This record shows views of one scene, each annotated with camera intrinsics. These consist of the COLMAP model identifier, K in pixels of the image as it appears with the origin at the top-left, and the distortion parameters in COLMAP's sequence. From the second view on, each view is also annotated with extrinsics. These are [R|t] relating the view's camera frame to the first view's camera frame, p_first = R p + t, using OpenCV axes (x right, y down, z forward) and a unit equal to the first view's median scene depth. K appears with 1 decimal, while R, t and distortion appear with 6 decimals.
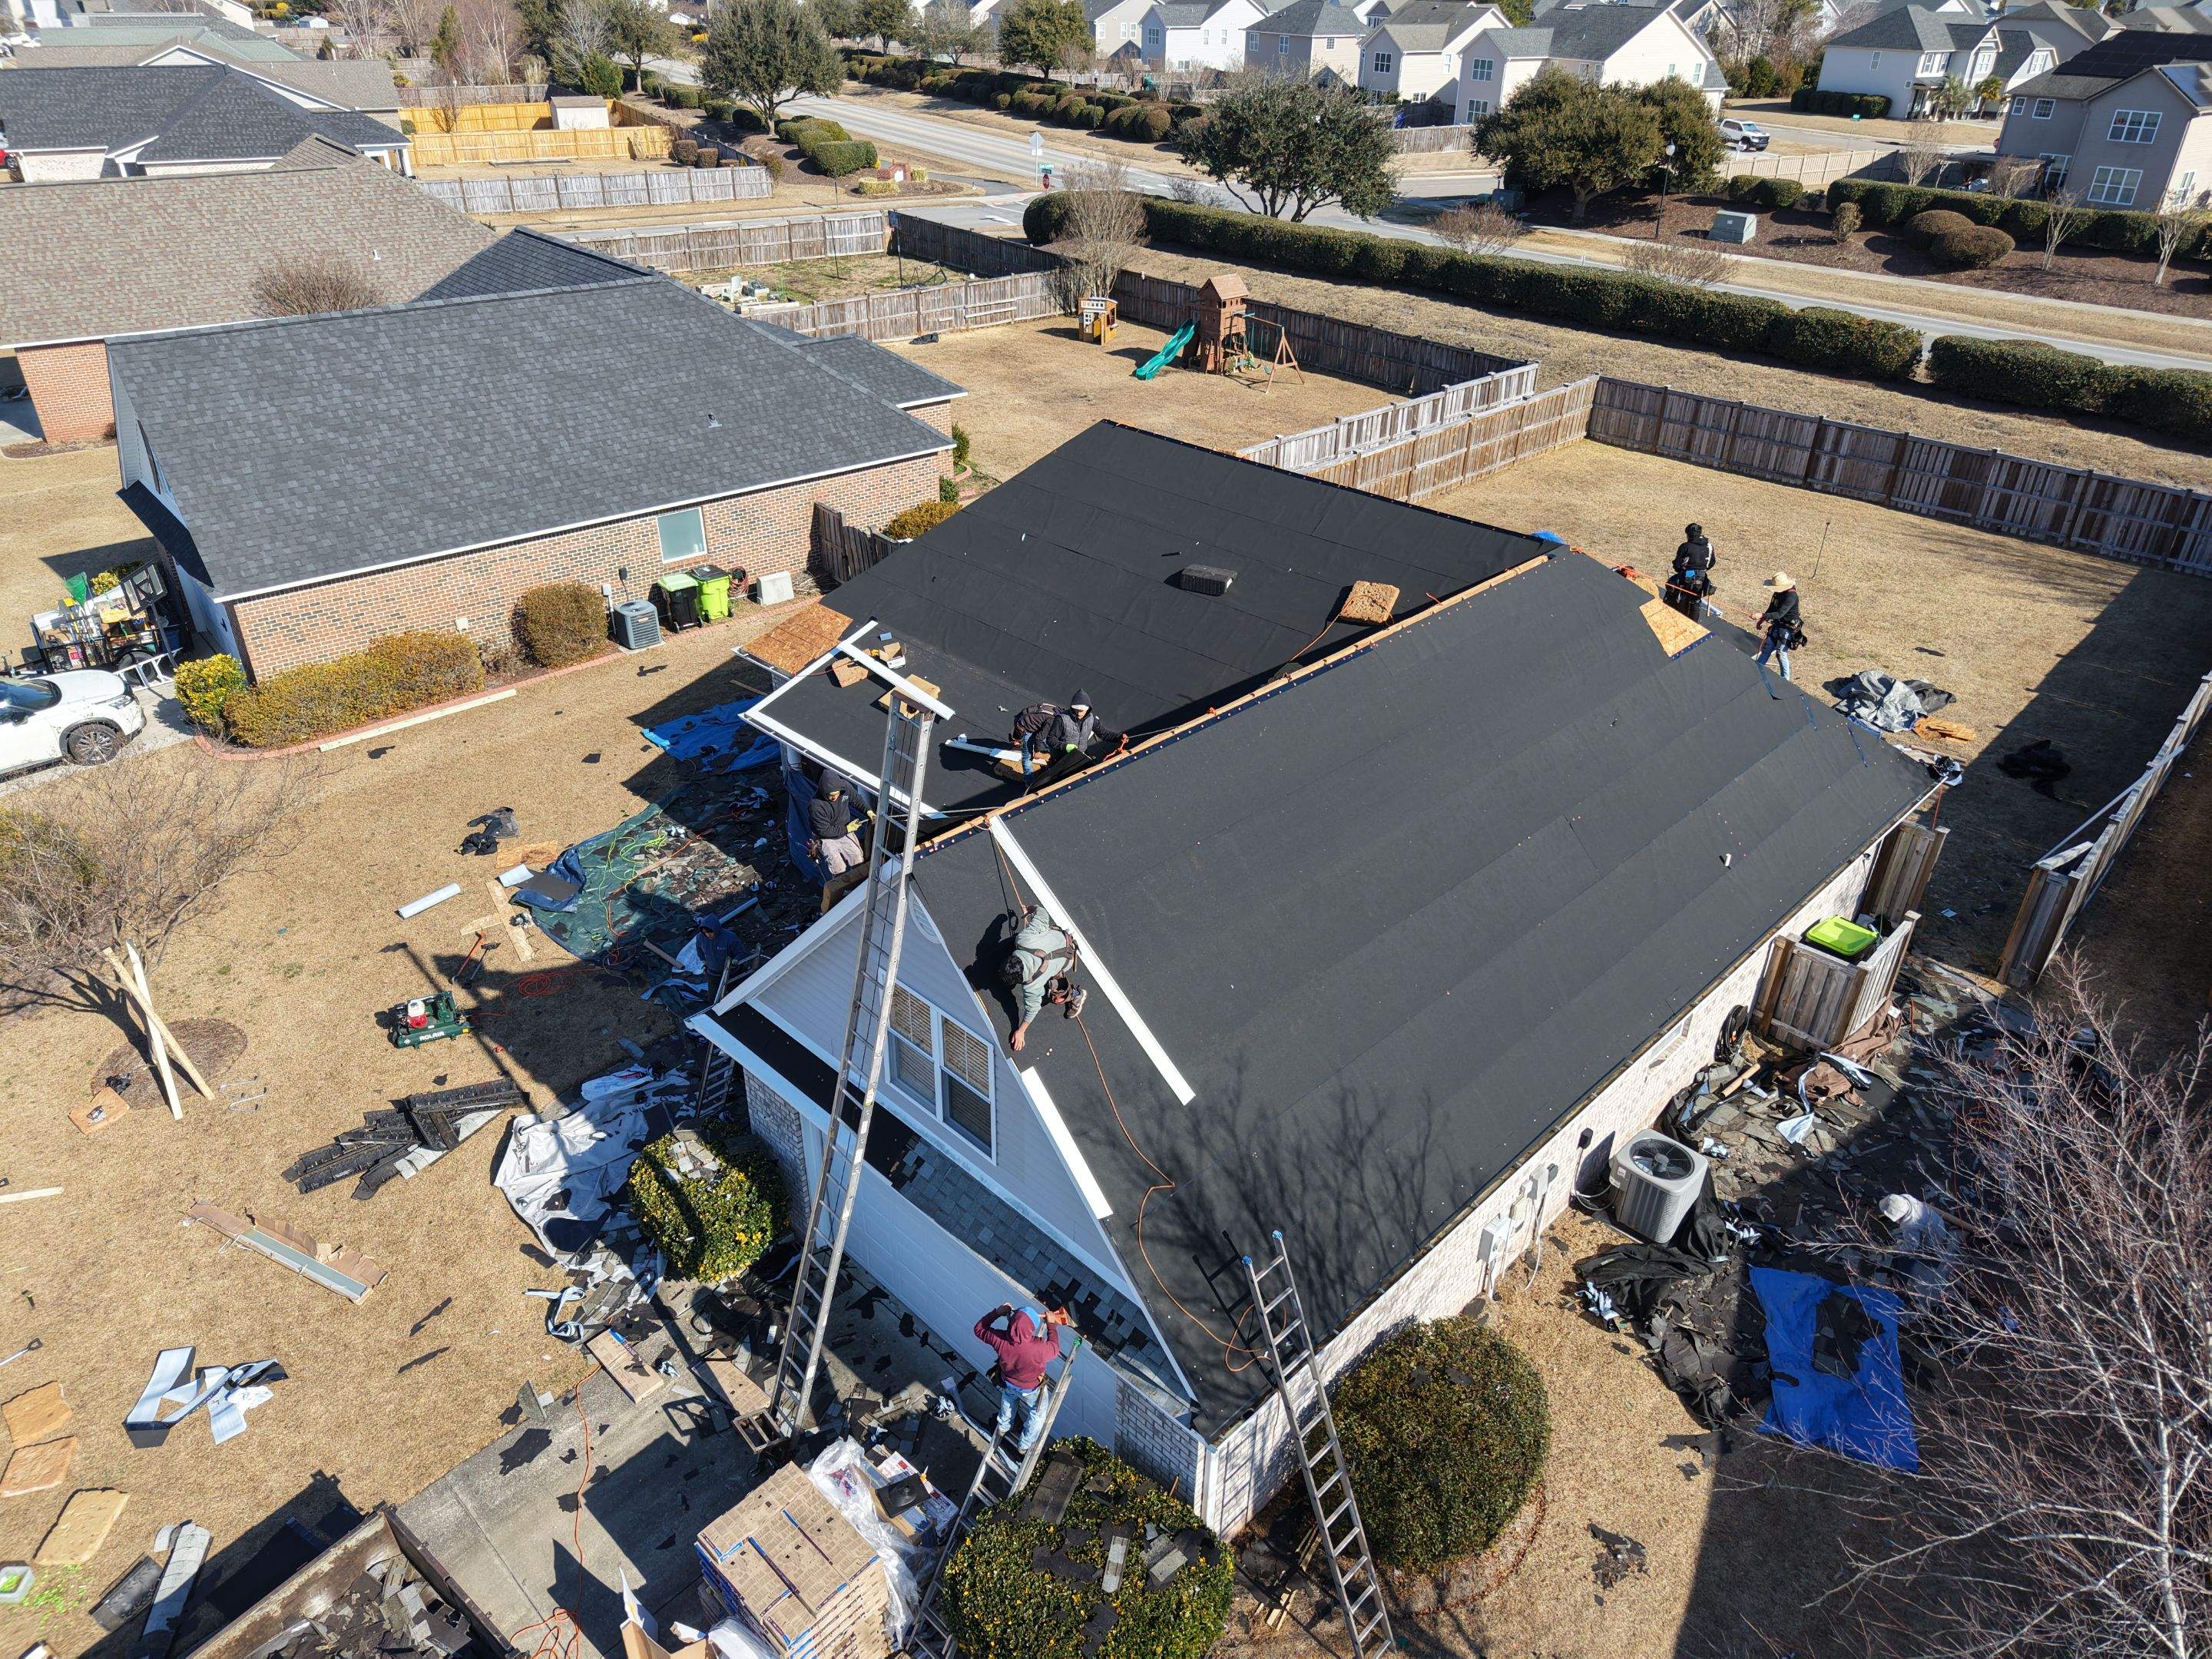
lens RADIAL K [[1456.8, 0, 1111.3], [0, 1456.8, 830.7], [0, 0, 1]] dist [0.008584, 0.001217]
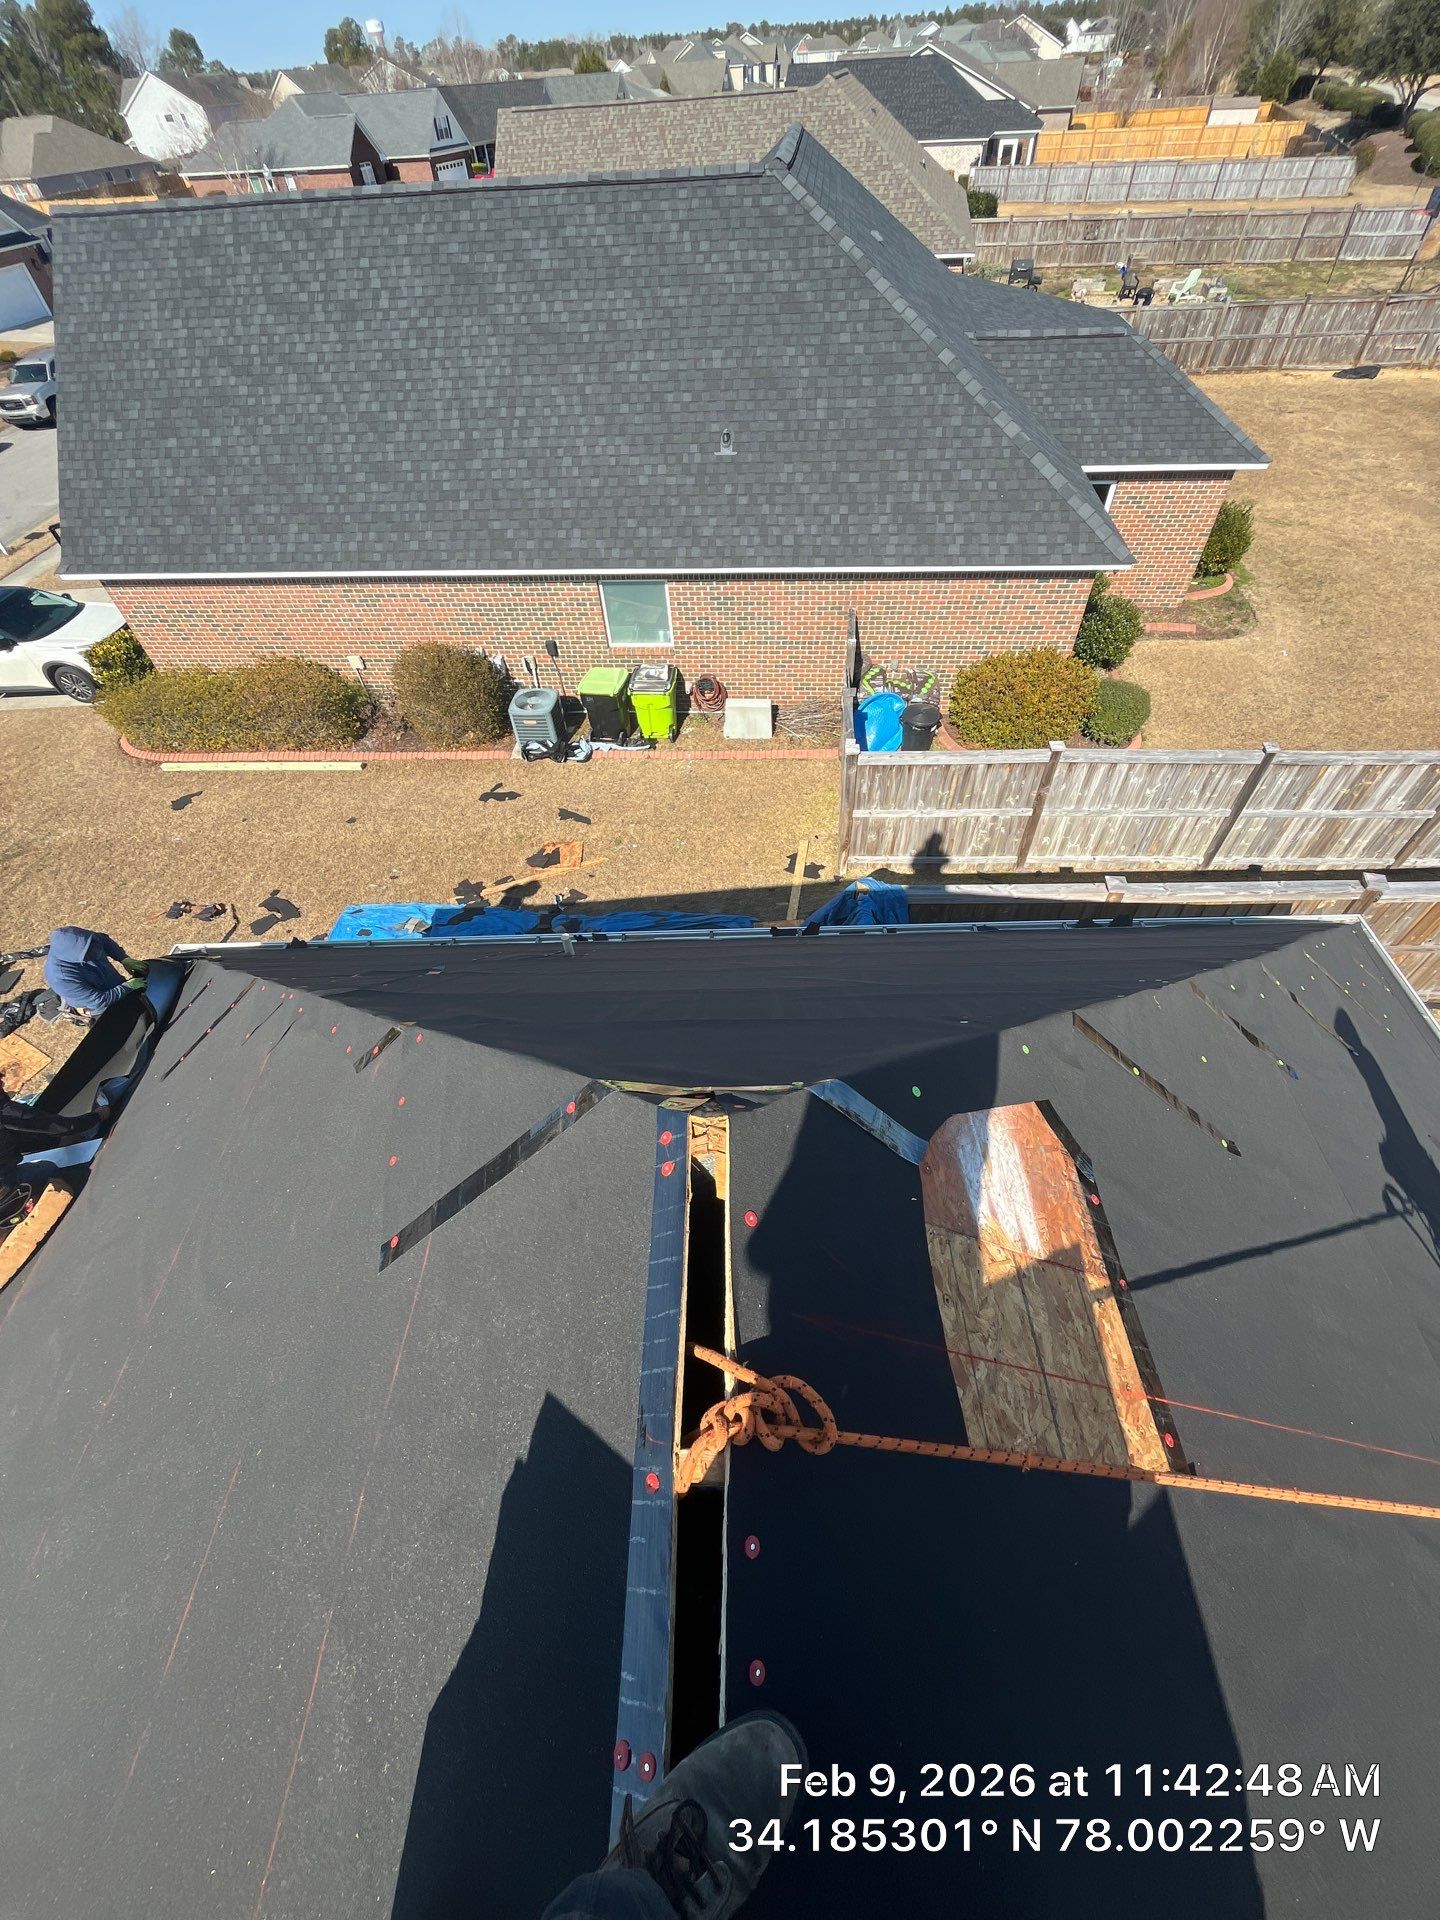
lens RADIAL K [[769.5, 0, 714.6], [0, 769.5, 958.4], [0, 0, 1]] dist [-0.004037, -0.000681]
pose [[0.690974, 0.521238, -0.500865, 0.013985], [-0.318438, 0.841504, 0.436427, -0.257450], [0.648962, -0.142065, 0.747439, 0.773786]]
